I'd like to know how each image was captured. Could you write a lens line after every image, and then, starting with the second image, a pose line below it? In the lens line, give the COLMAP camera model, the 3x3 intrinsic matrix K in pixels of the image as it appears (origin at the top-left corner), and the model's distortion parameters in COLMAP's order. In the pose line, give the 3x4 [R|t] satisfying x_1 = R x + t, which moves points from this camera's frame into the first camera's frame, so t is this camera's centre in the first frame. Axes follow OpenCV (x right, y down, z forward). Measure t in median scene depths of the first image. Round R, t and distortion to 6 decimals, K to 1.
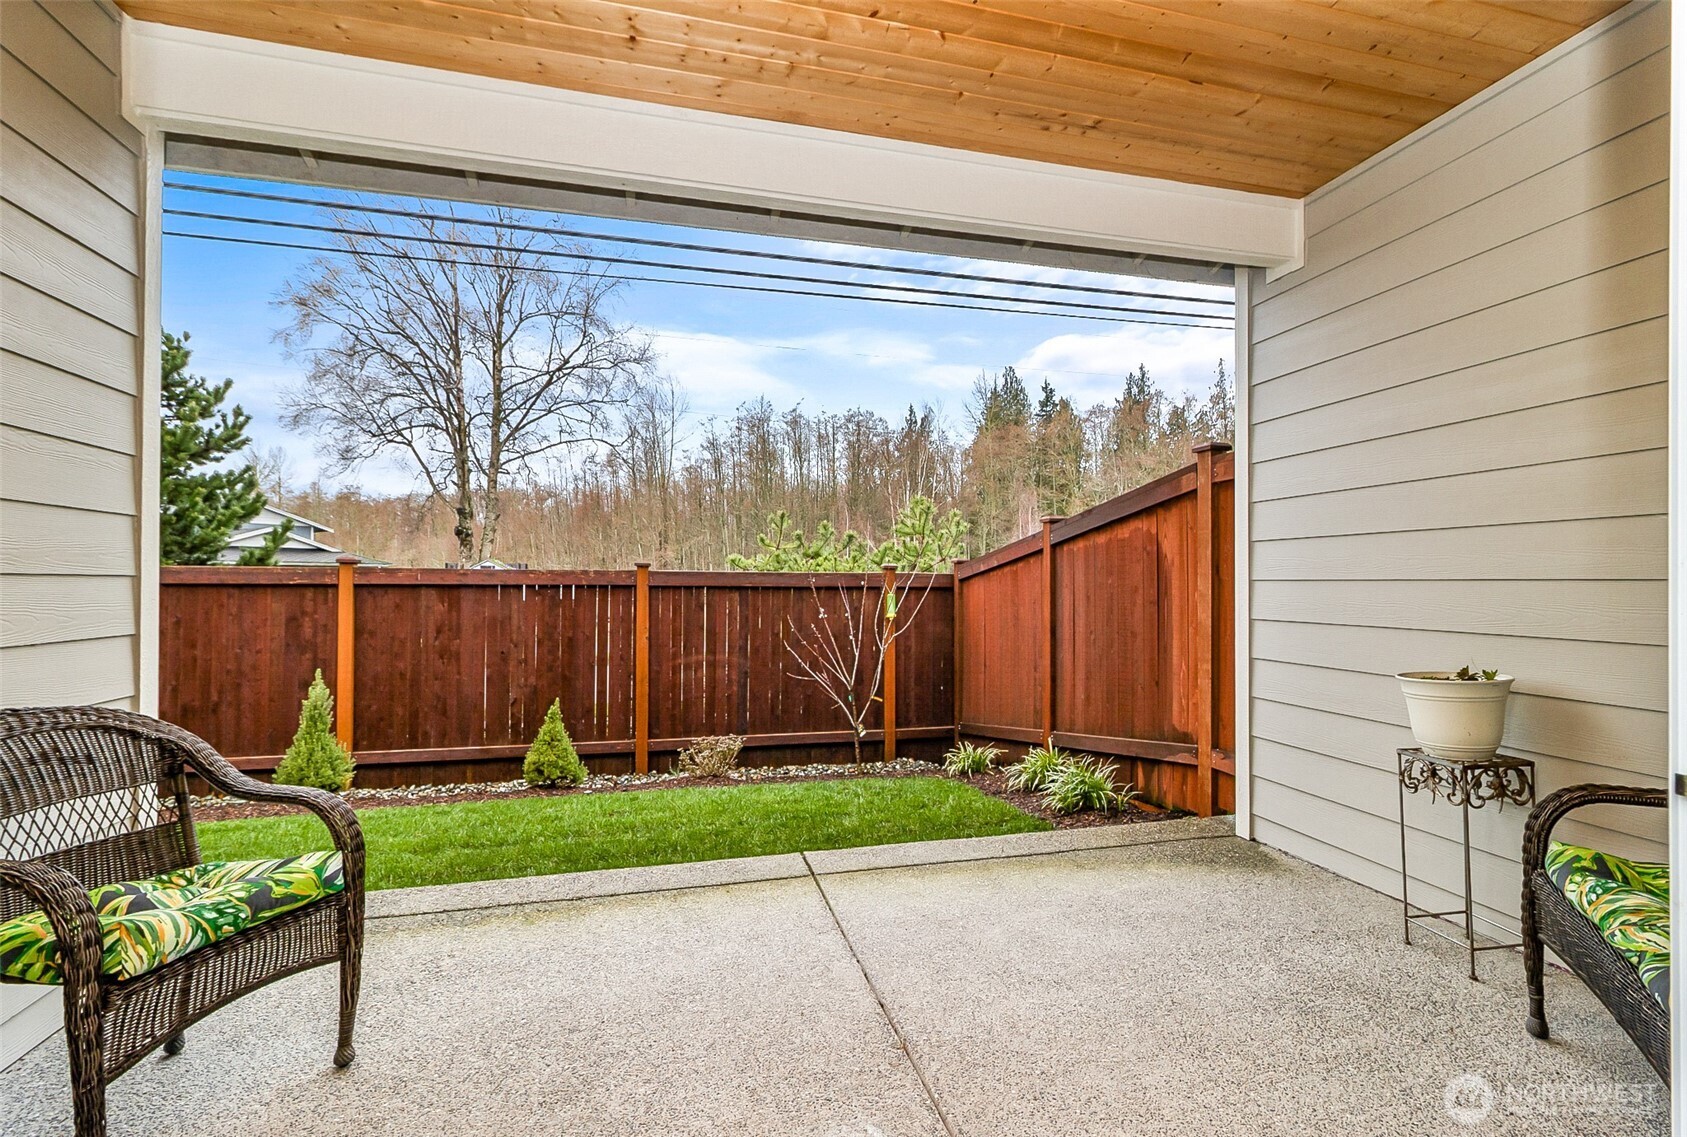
lens RADIAL K [[781.6, 0, 864.8], [0, 781.6, 570.9], [0, 0, 1]] dist [0.000494, 0.004456]
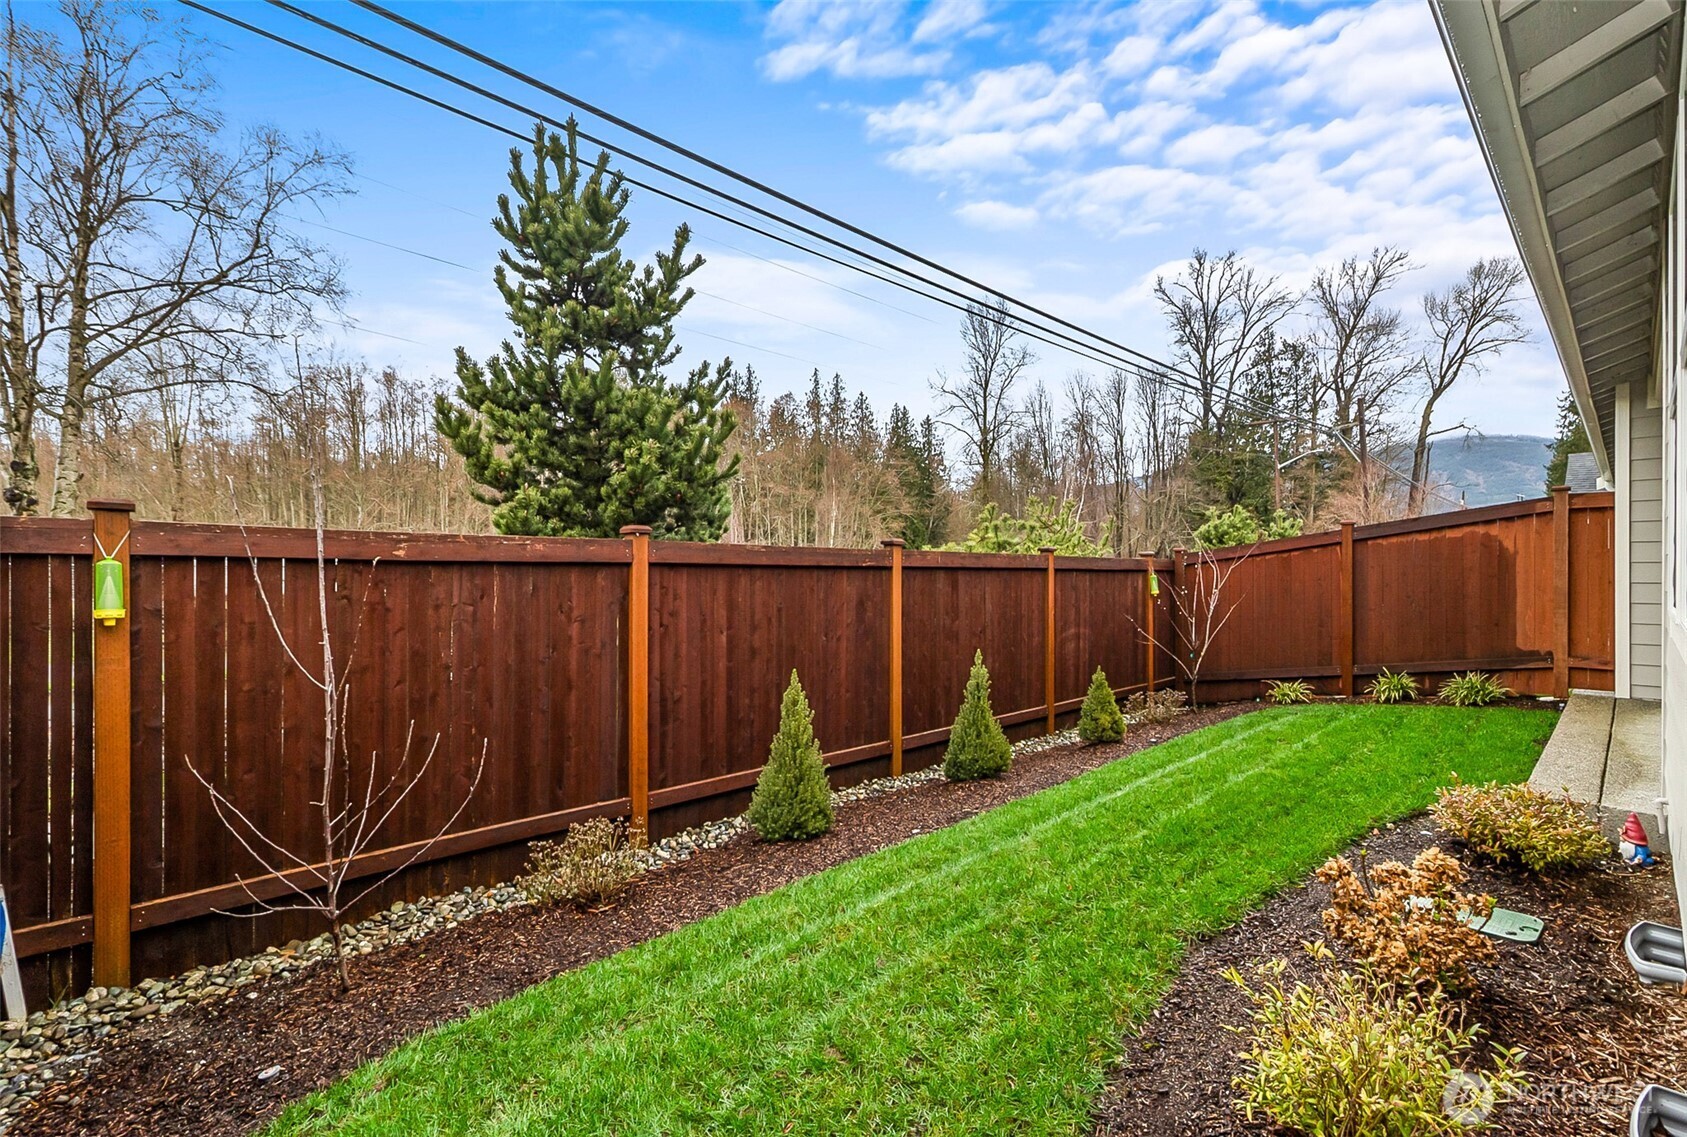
lens RADIAL K [[781.6, 0, 864.8], [0, 781.6, 570.9], [0, 0, 1]] dist [0.000494, 0.004456]
pose [[0.863798, -0.000983, 0.503838, -0.222852], [-0.005800, 0.999912, 0.011894, 0.002180], [-0.503805, -0.013197, 0.863716, 0.035487]]
